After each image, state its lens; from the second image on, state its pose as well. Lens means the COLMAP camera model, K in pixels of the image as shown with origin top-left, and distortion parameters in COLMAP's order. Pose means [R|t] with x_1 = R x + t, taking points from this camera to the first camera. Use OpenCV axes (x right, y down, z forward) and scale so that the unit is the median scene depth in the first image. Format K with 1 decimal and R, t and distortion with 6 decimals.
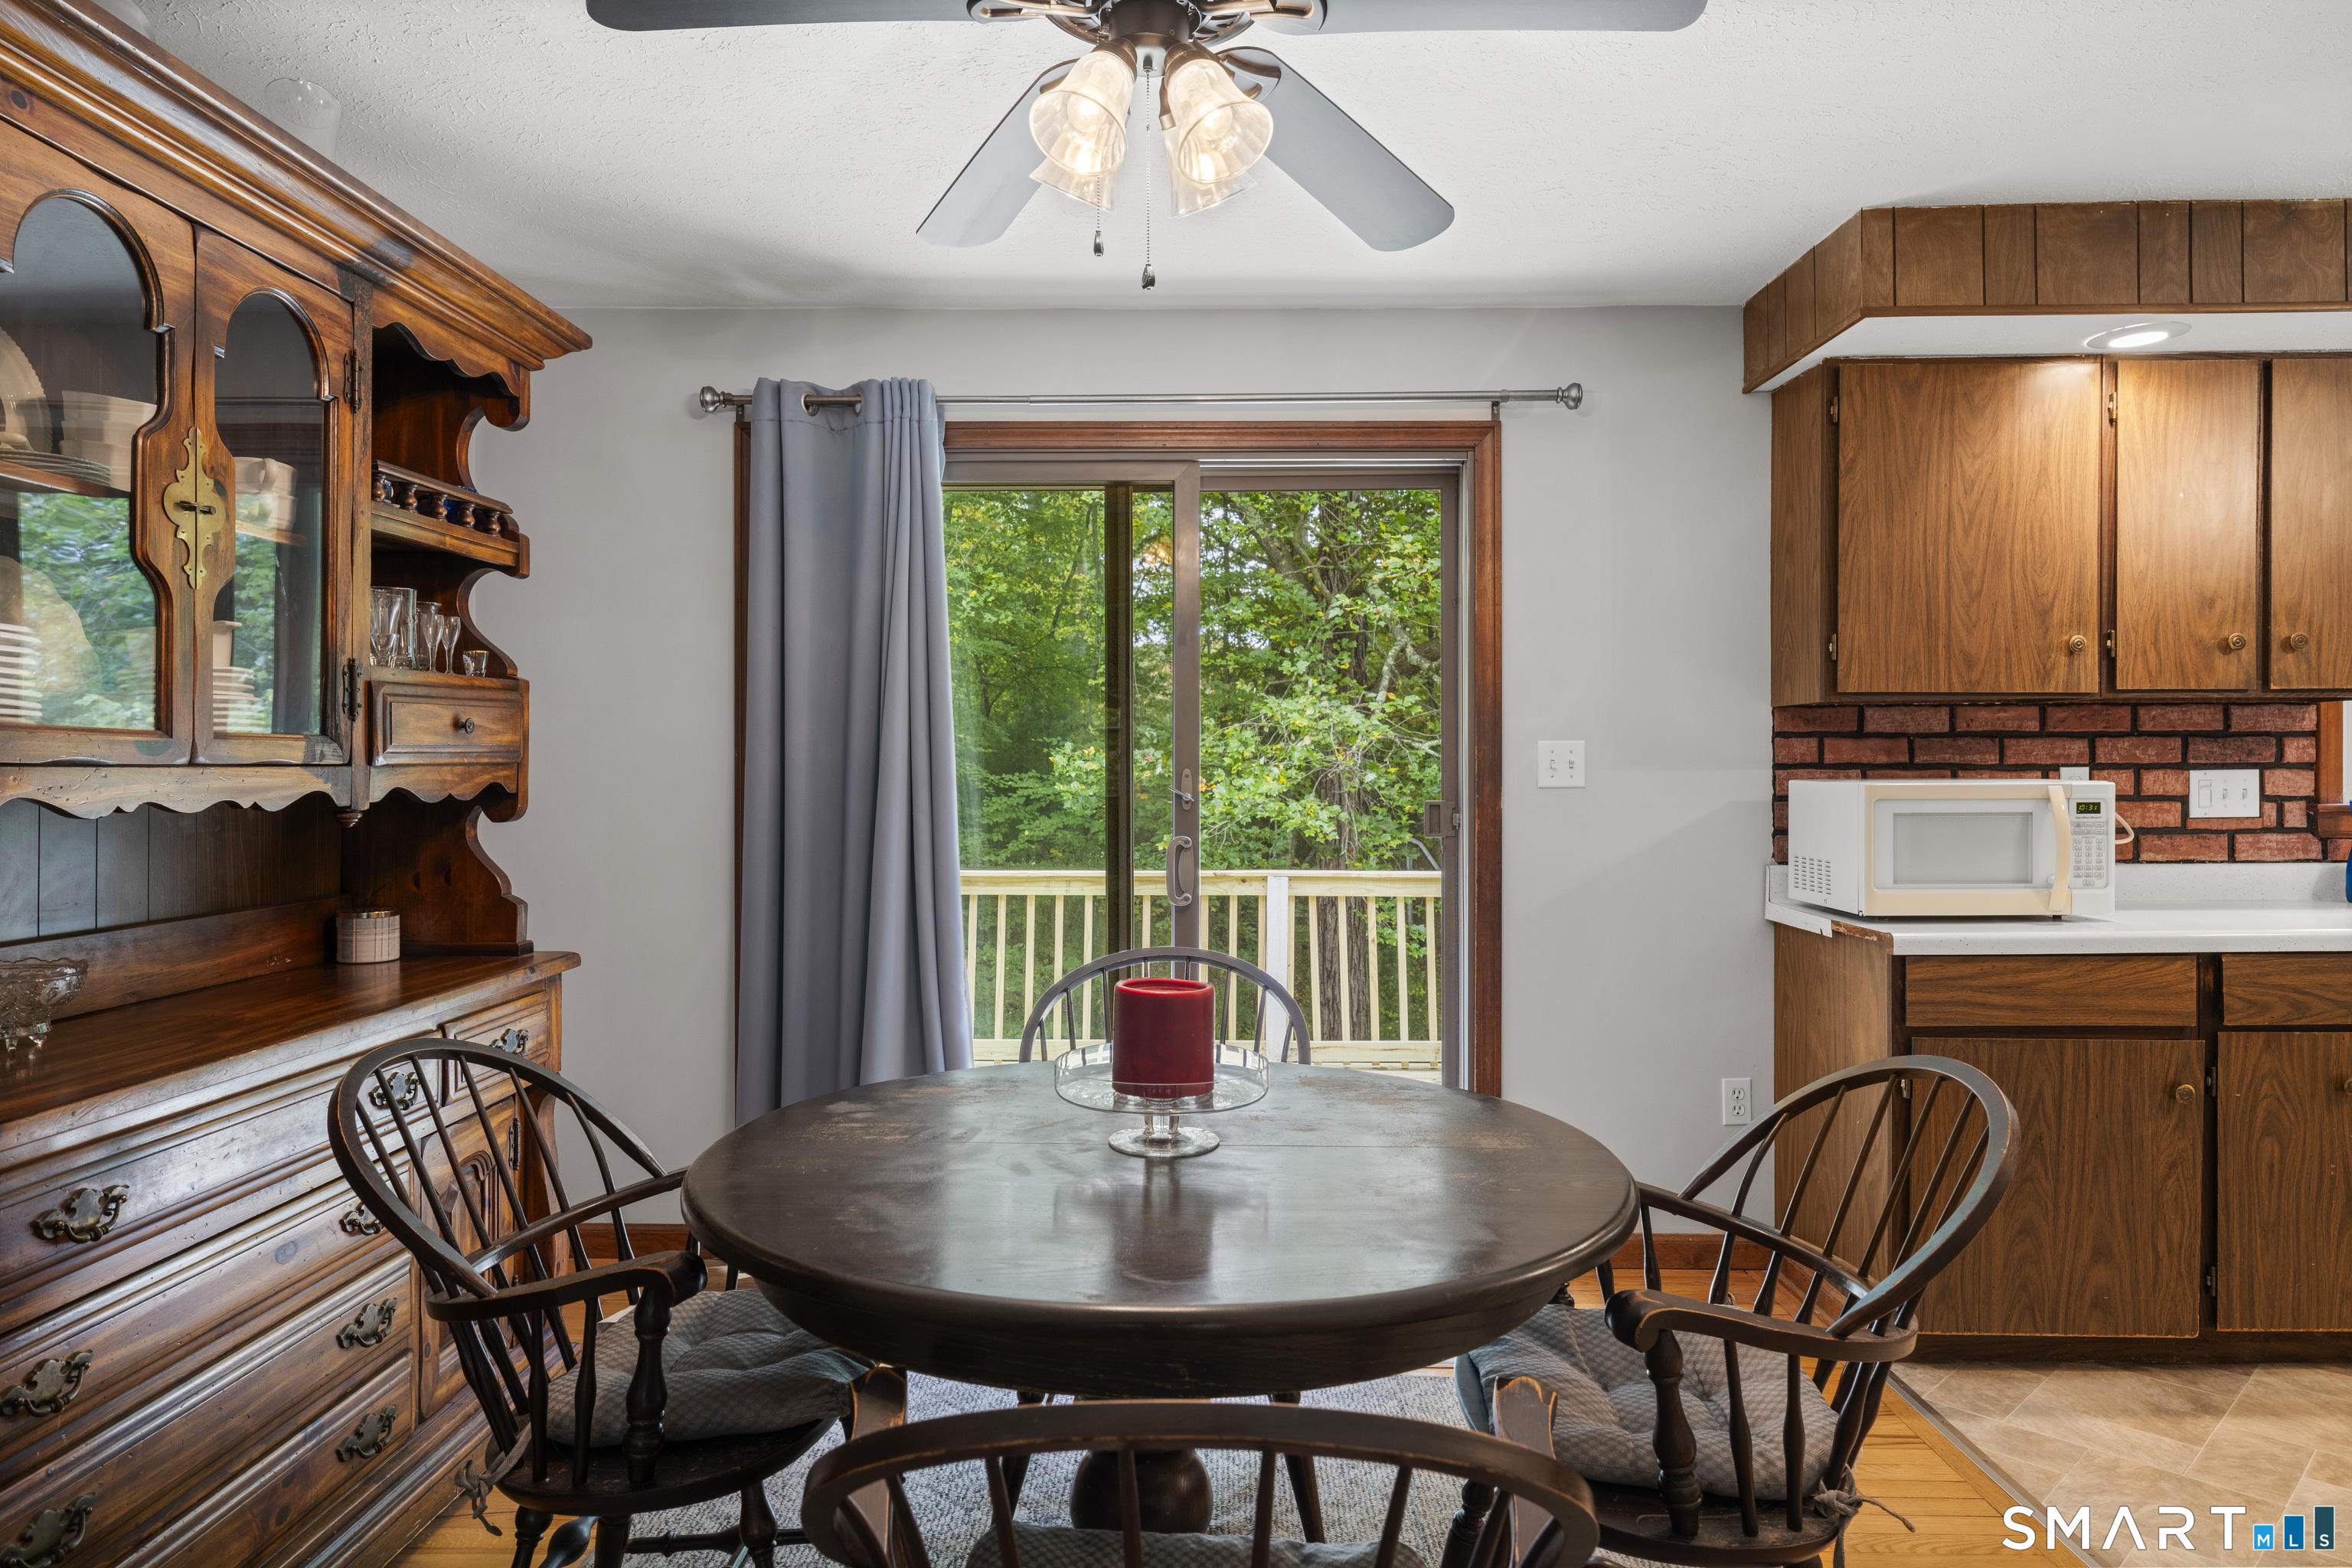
lens RADIAL K [[1436.9, 0, 1182.6], [0, 1436.9, 774.7], [0, 0, 1]] dist [-0.000079, 0.000108]
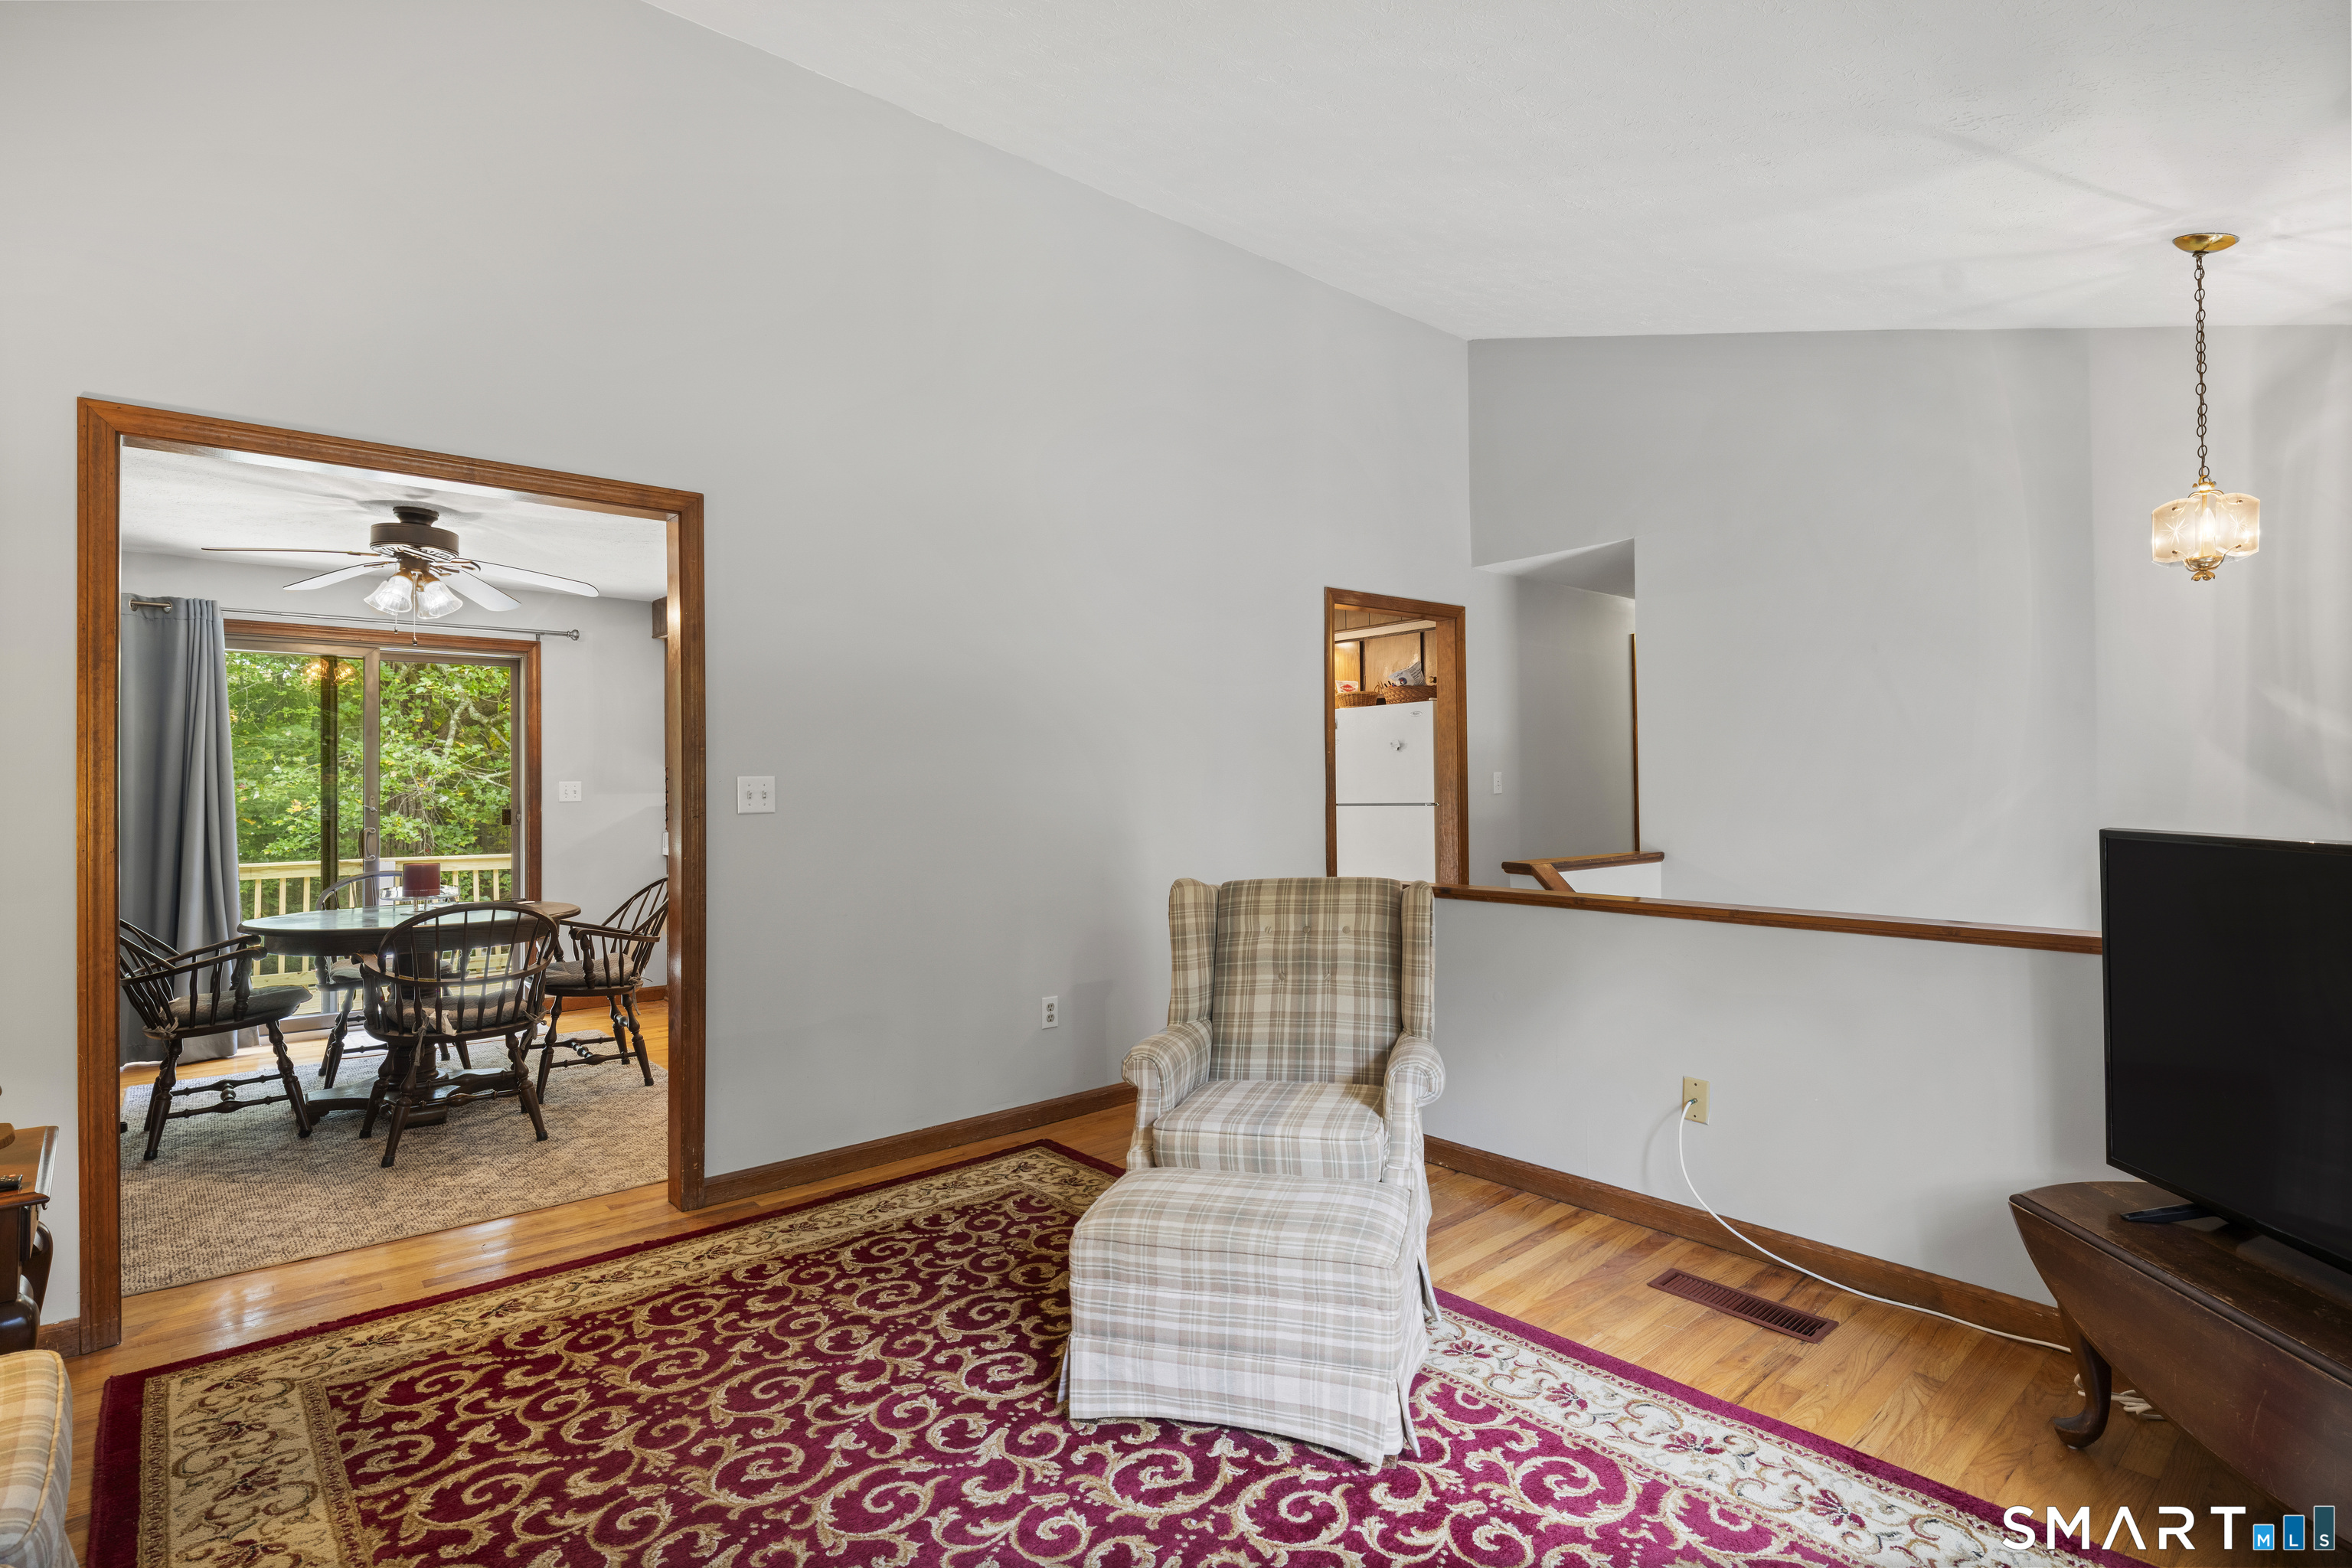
lens RADIAL K [[1135.2, 0, 1169.8], [0, 1135.2, 778.2], [0, 0, 1]] dist [-0.000510, 0.000160]
pose [[0.751334, 0.000362, 0.659922, -0.219661], [0.009261, 0.999896, -0.011093, 0.000151], [-0.659857, 0.014446, 0.751252, -1.020840]]
